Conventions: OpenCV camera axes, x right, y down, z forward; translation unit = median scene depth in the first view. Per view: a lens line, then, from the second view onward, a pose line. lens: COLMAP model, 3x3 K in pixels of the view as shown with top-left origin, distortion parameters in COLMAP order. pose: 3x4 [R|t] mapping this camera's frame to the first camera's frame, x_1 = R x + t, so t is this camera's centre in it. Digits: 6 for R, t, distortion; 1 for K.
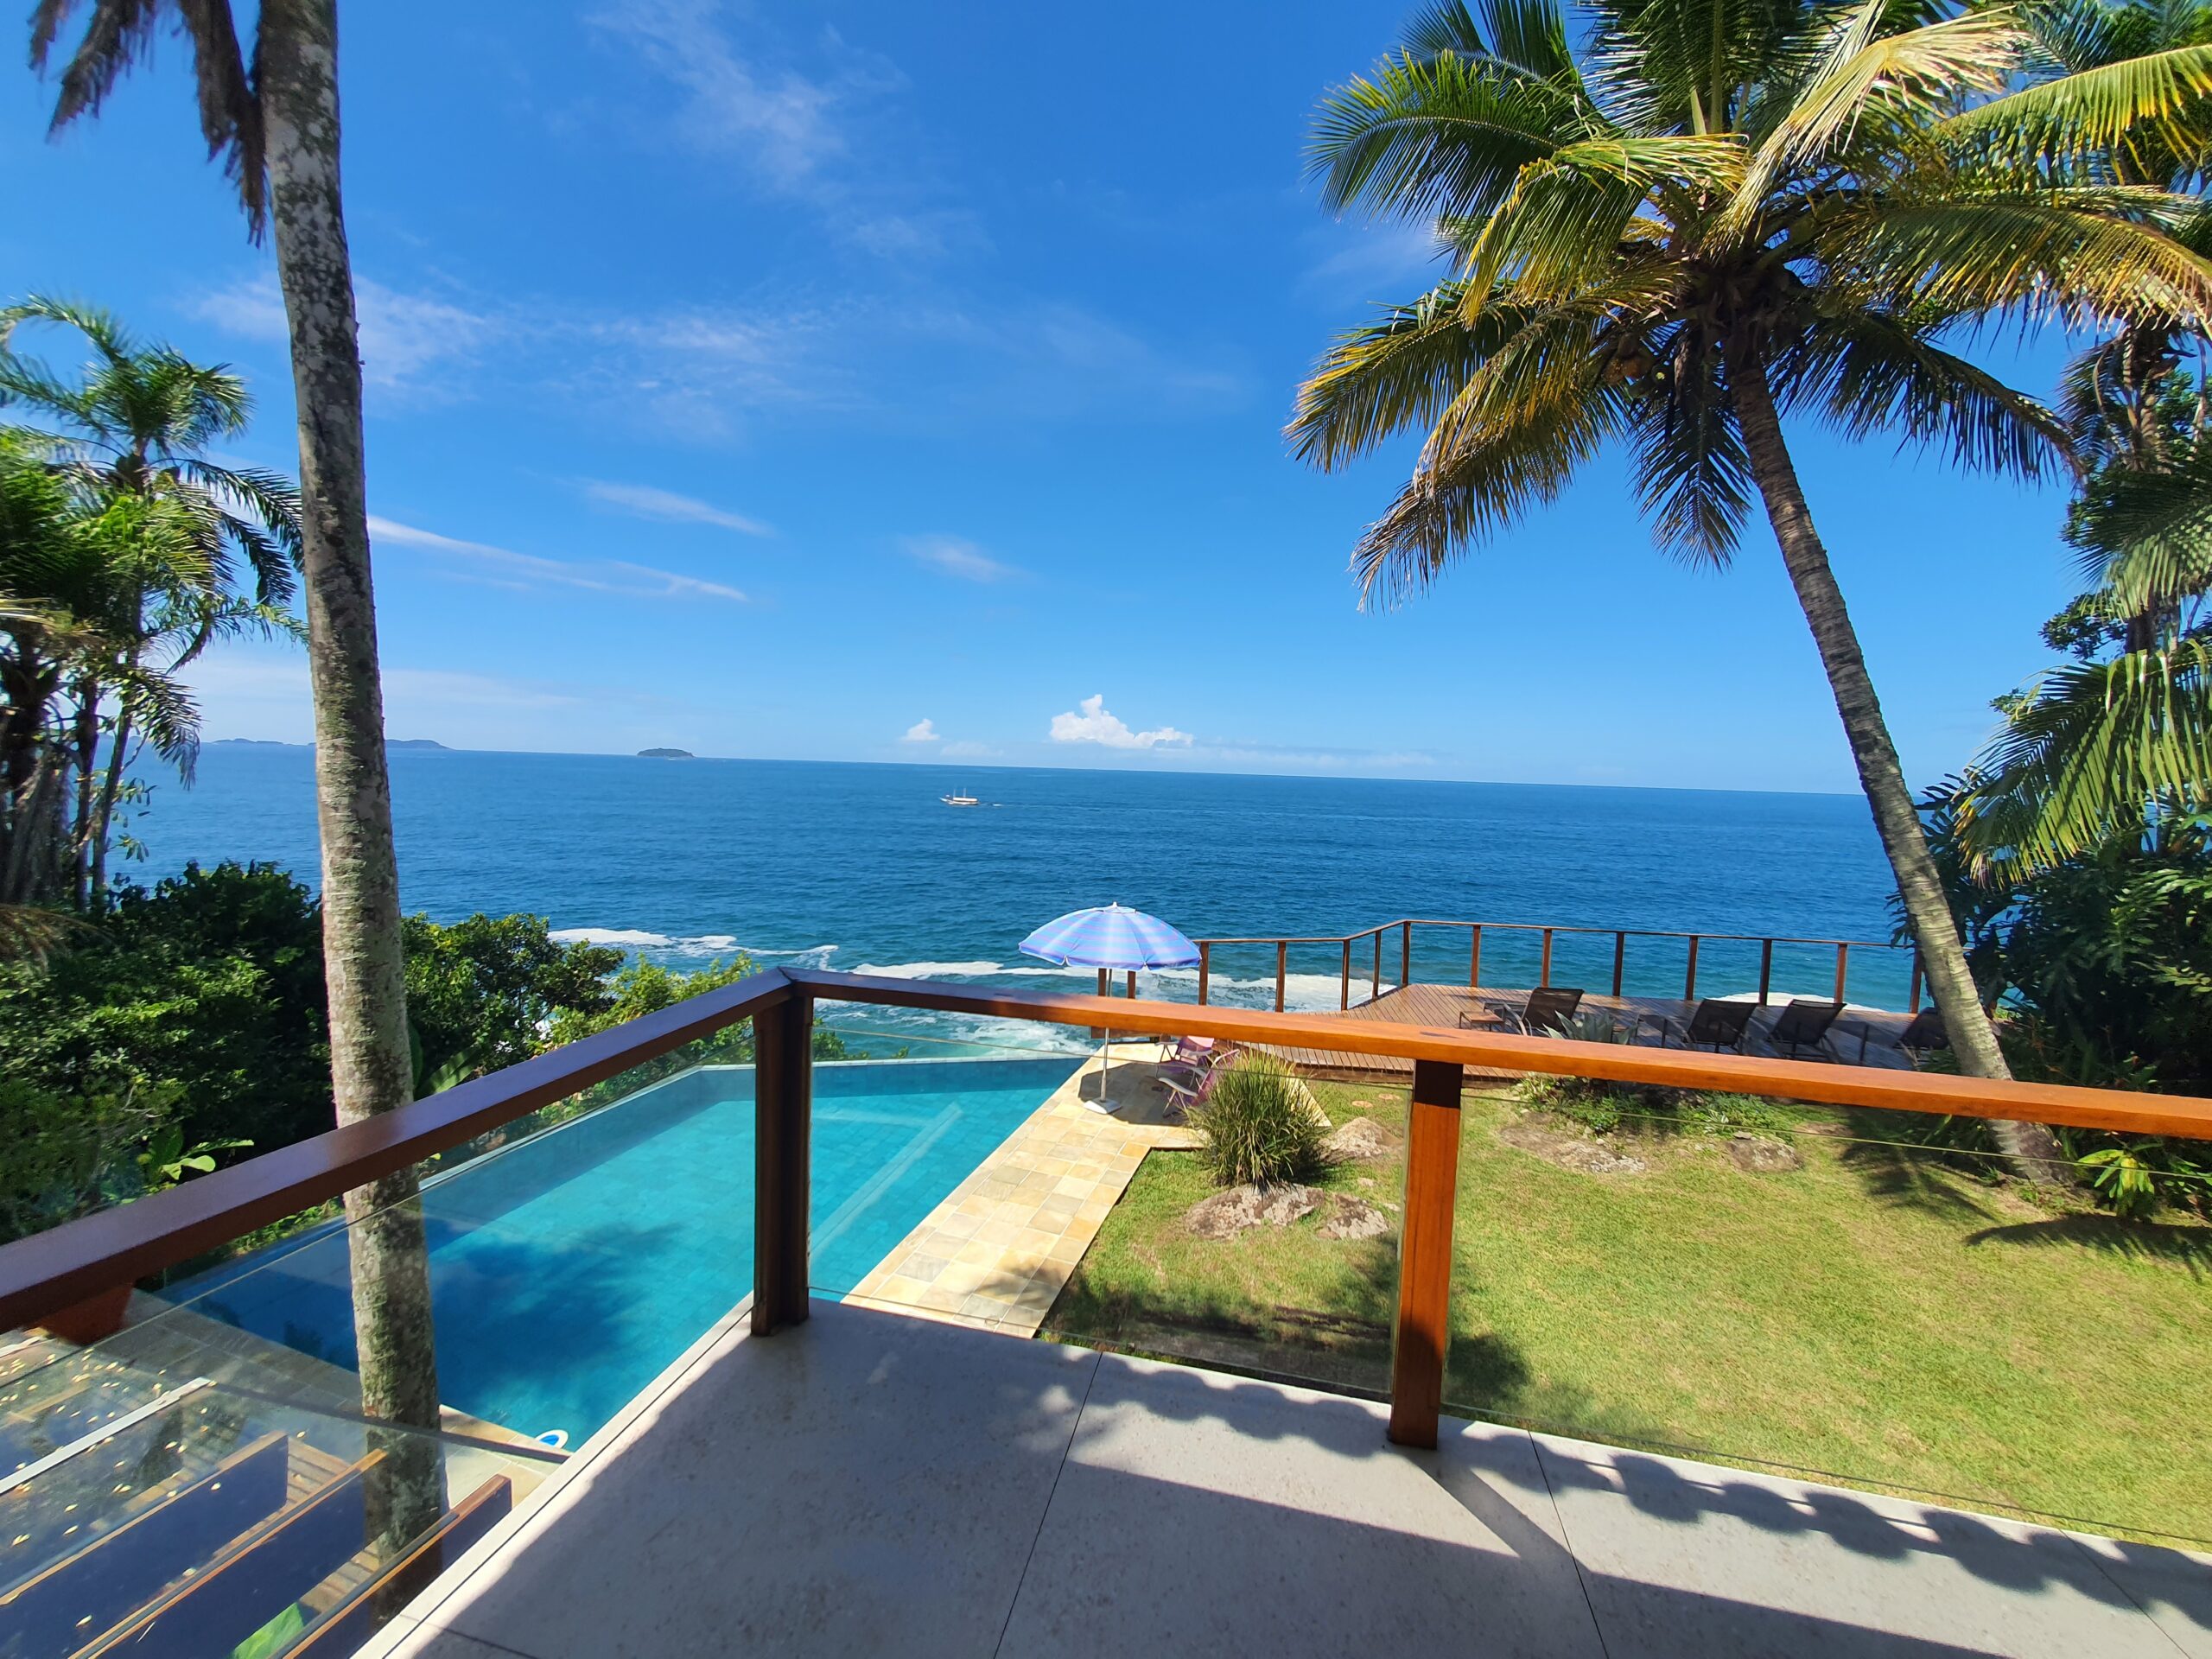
lens RADIAL K [[853.3, 0, 1106.0], [0, 853.3, 829.5], [0, 0, 1]] dist [-0.021523, -0.000097]
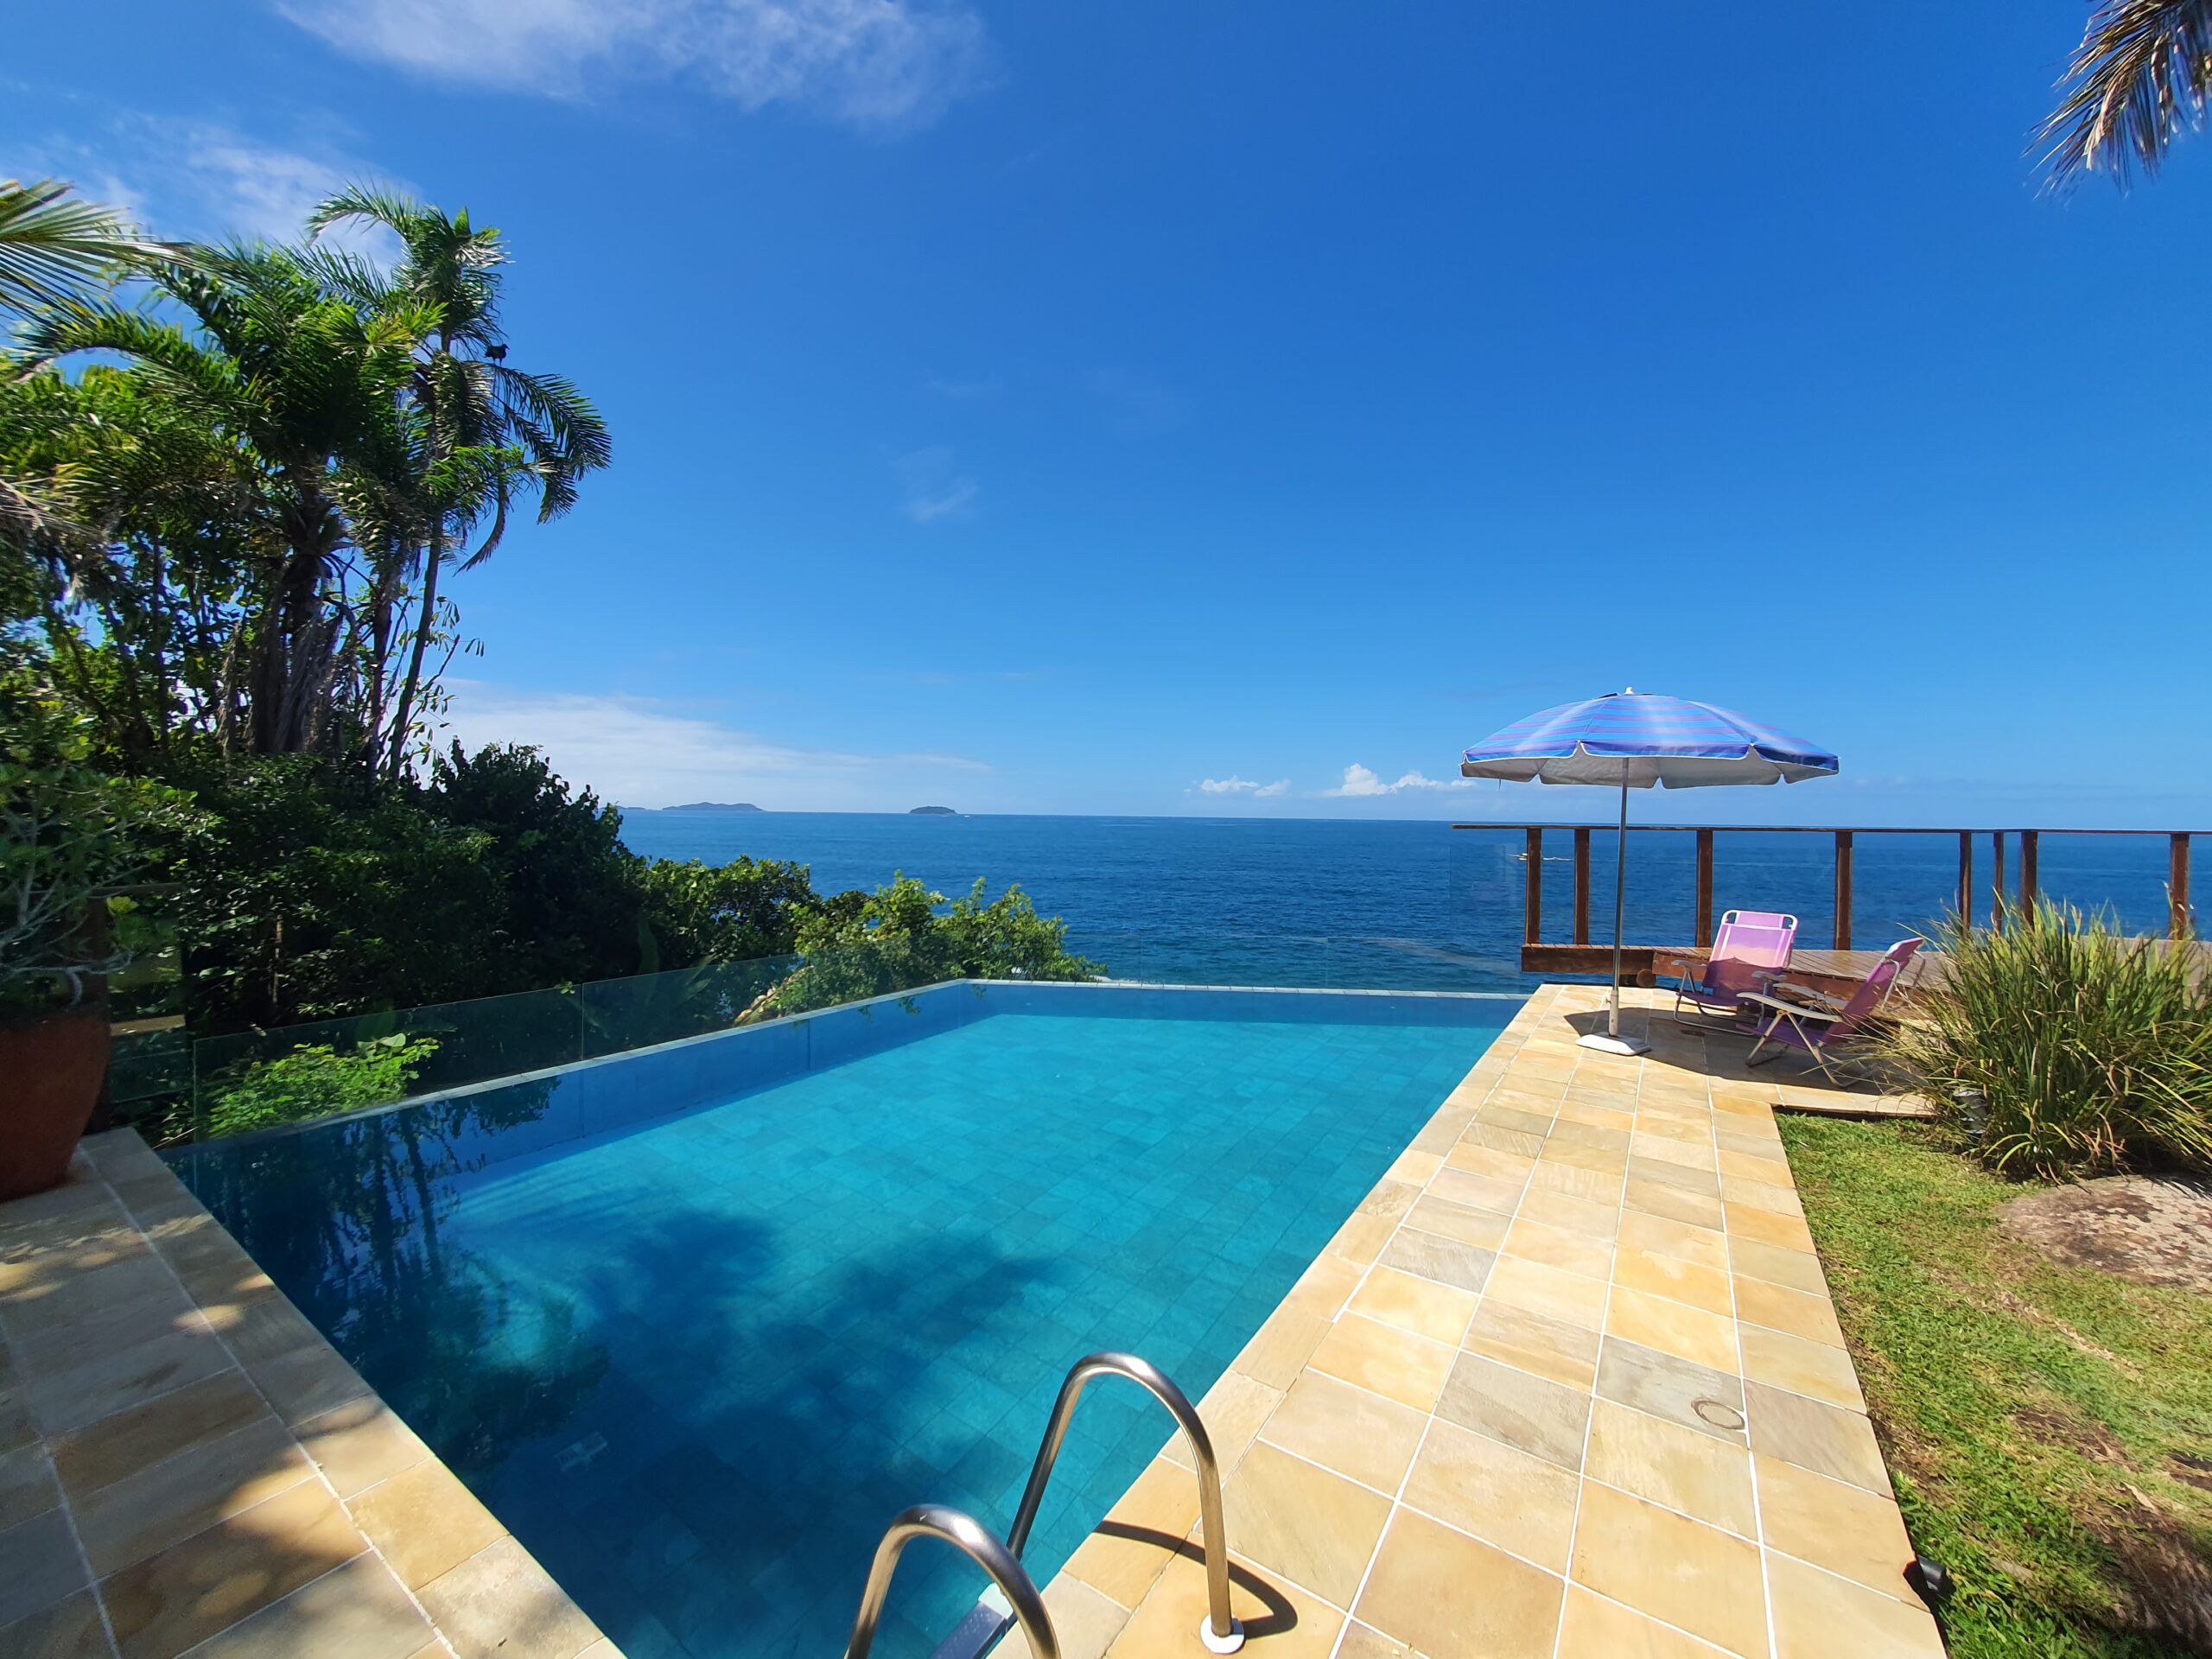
lens RADIAL K [[874.8, 0, 1065.0], [0, 874.8, 830.4], [0, 0, 1]] dist [-0.022811, -0.000342]
pose [[0.946125, -0.028716, -0.322525, -0.151971], [0.009891, 0.998158, -0.059855, 0.198908], [0.323650, 0.053440, 0.944667, 0.313609]]
